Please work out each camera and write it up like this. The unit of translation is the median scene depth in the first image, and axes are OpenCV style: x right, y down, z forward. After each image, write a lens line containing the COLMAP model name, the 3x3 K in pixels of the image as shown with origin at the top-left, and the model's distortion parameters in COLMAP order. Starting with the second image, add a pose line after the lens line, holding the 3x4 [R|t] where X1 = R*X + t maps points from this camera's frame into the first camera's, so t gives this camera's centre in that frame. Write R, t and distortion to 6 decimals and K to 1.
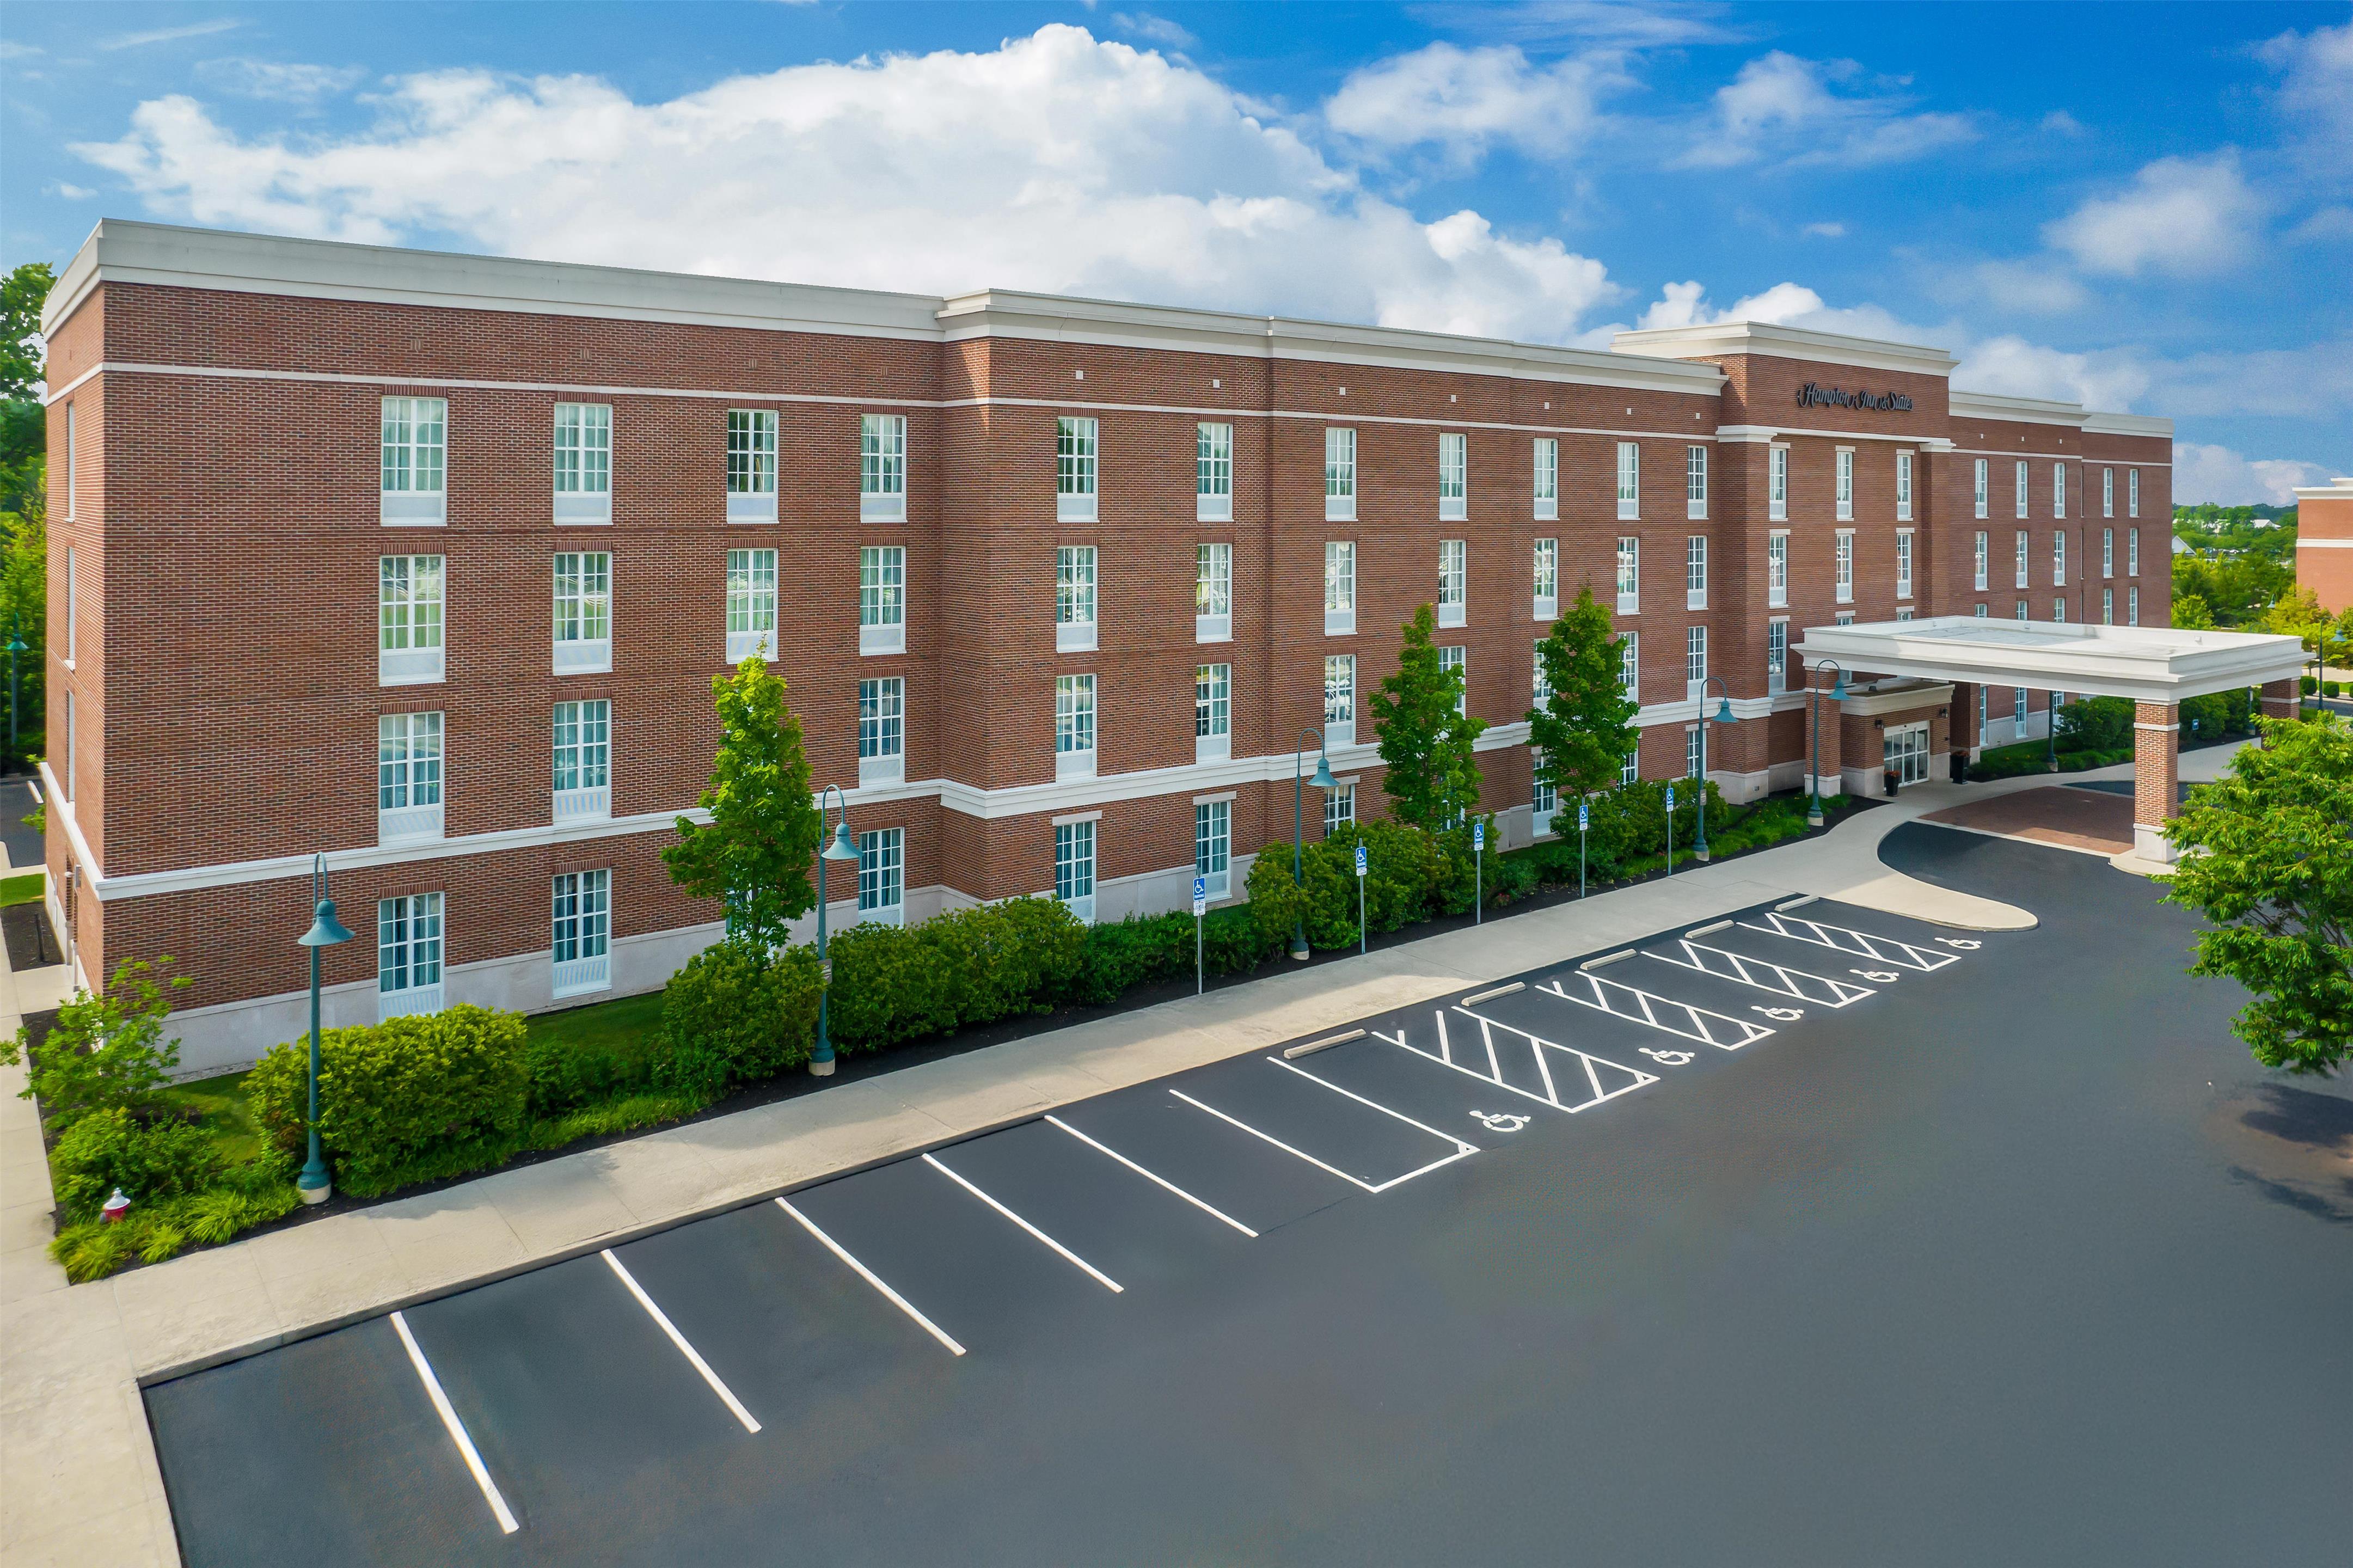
lens RADIAL K [[1819.0, 0, 1173.8], [0, 1819.0, 725.3], [0, 0, 1]] dist [-0.054144, 0.088701]
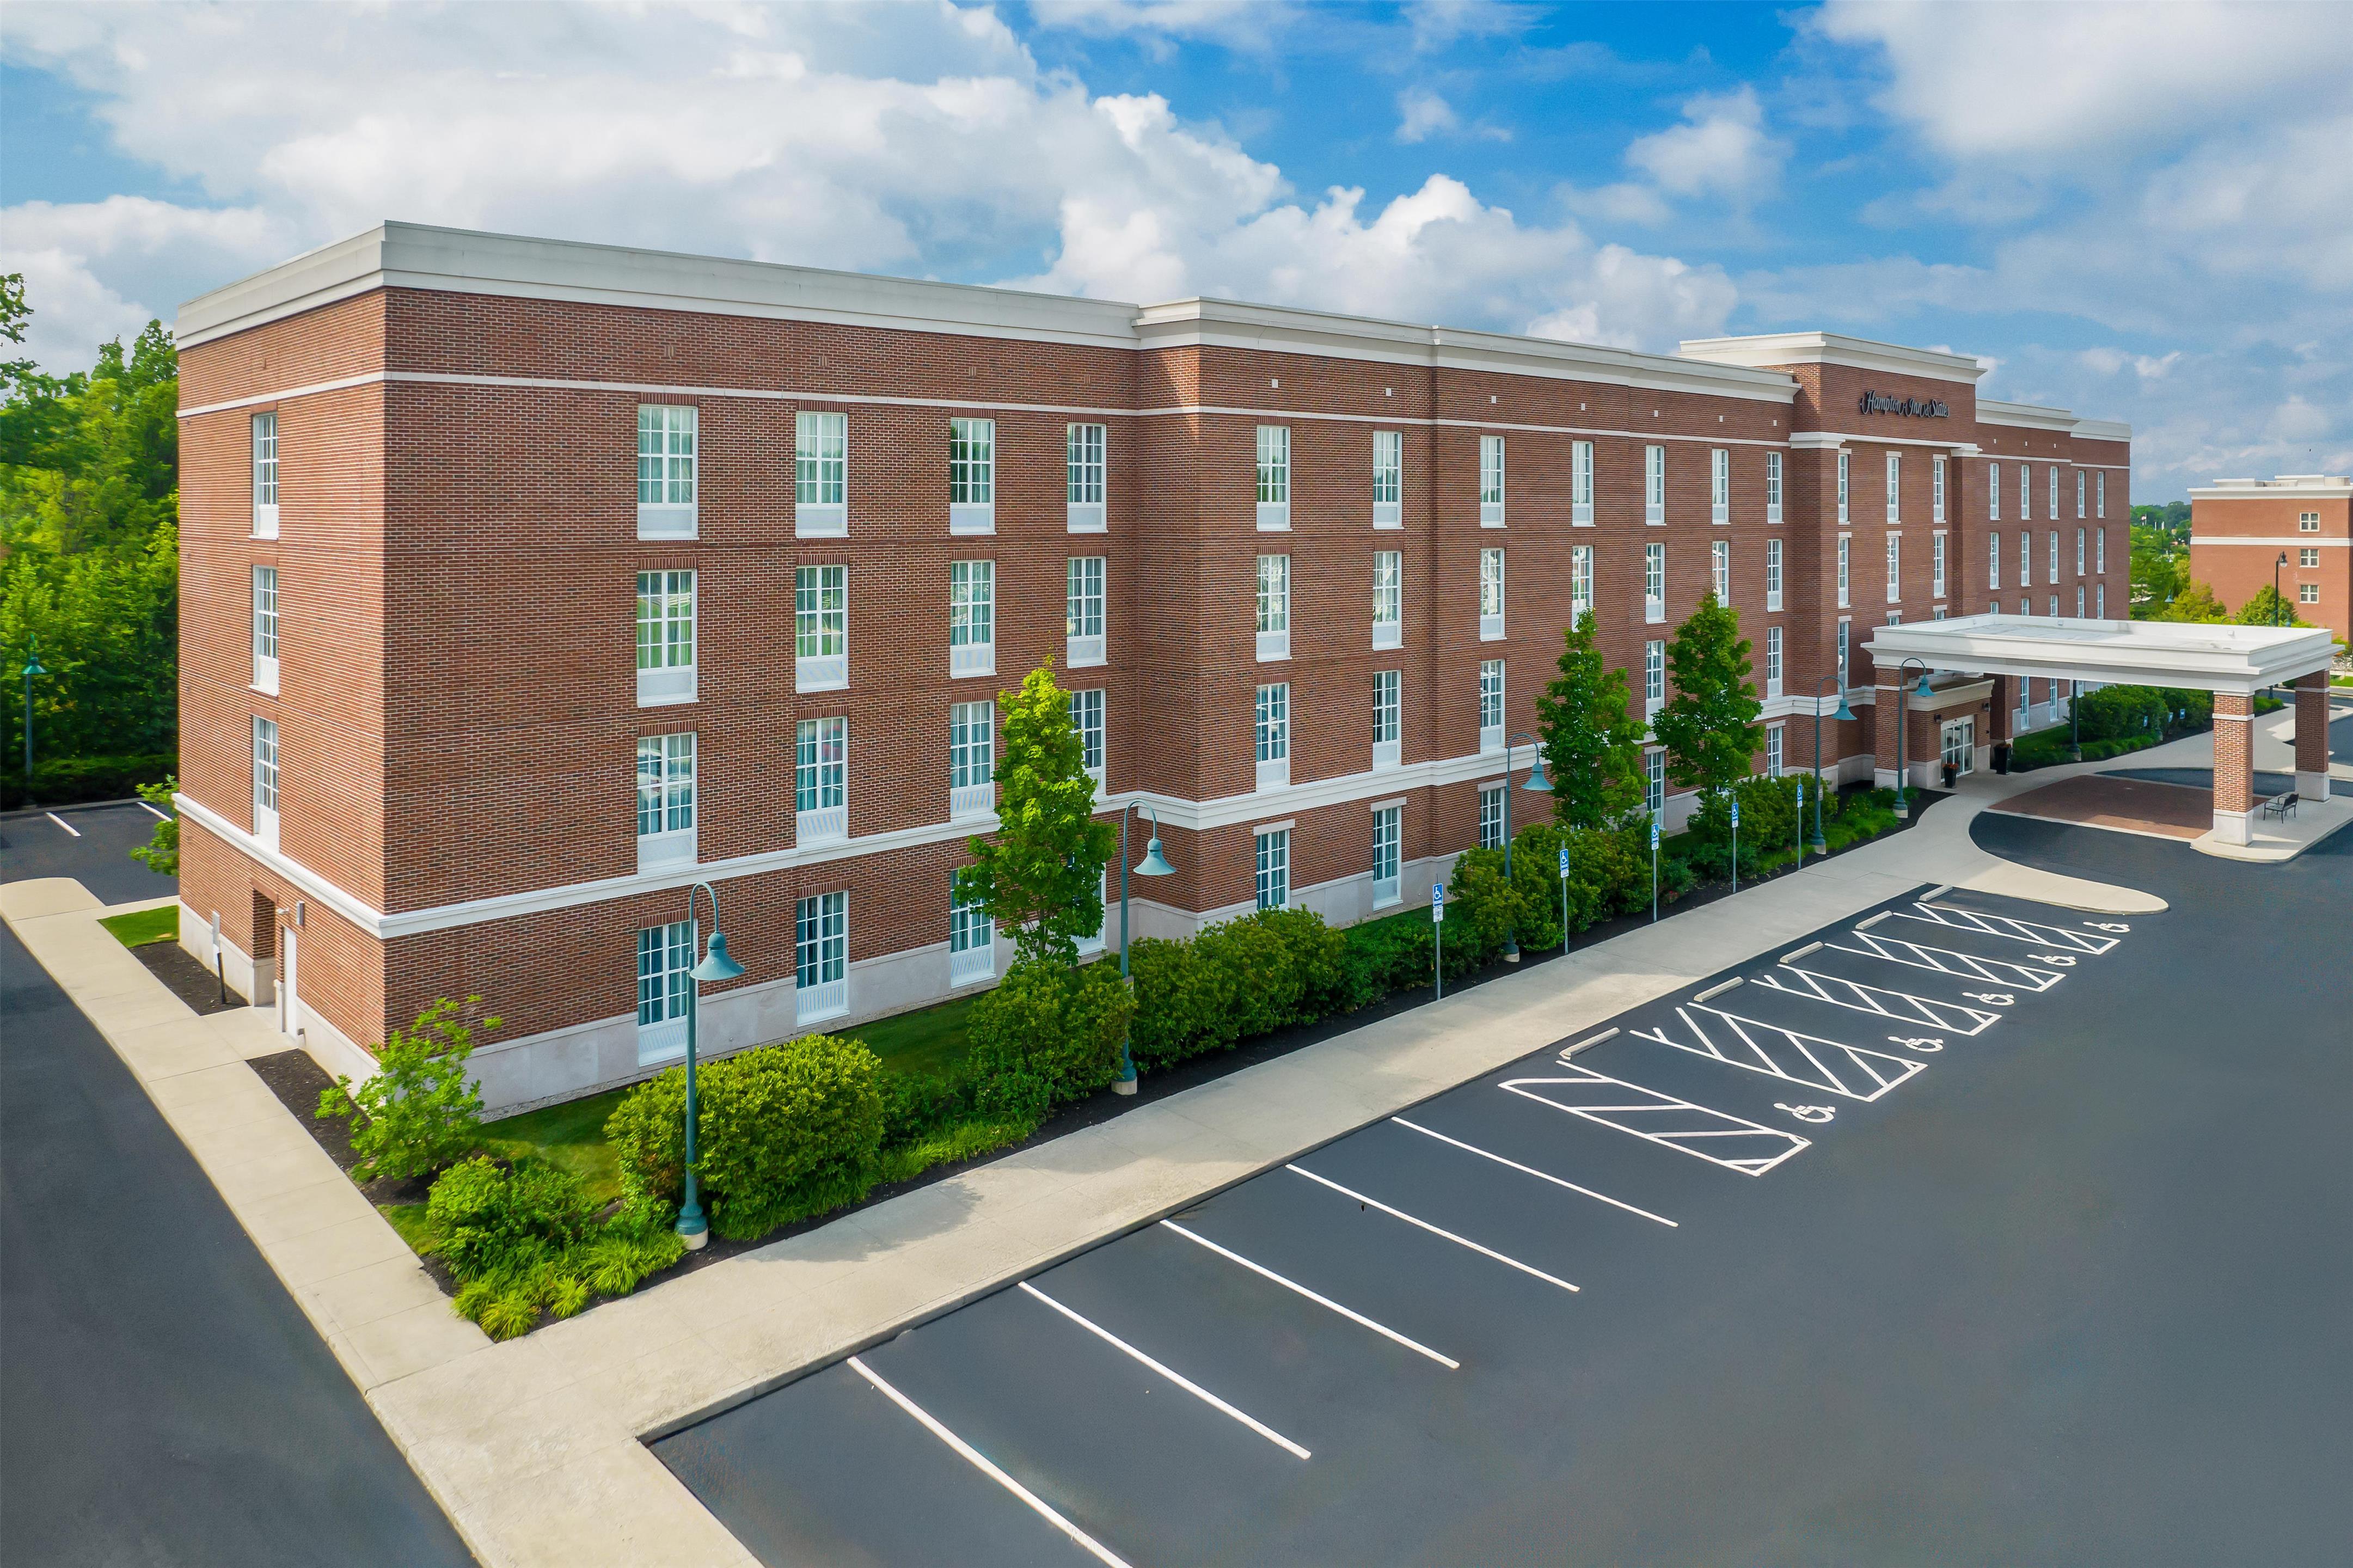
lens RADIAL K [[1819.0, 0, 1173.8], [0, 1819.0, 725.3], [0, 0, 1]] dist [-0.054144, 0.088701]
pose [[0.994894, -0.017658, 0.099366, -0.213166], [0.017860, 0.999840, -0.001138, -0.004975], [-0.099330, 0.002907, 0.995050, 0.012263]]
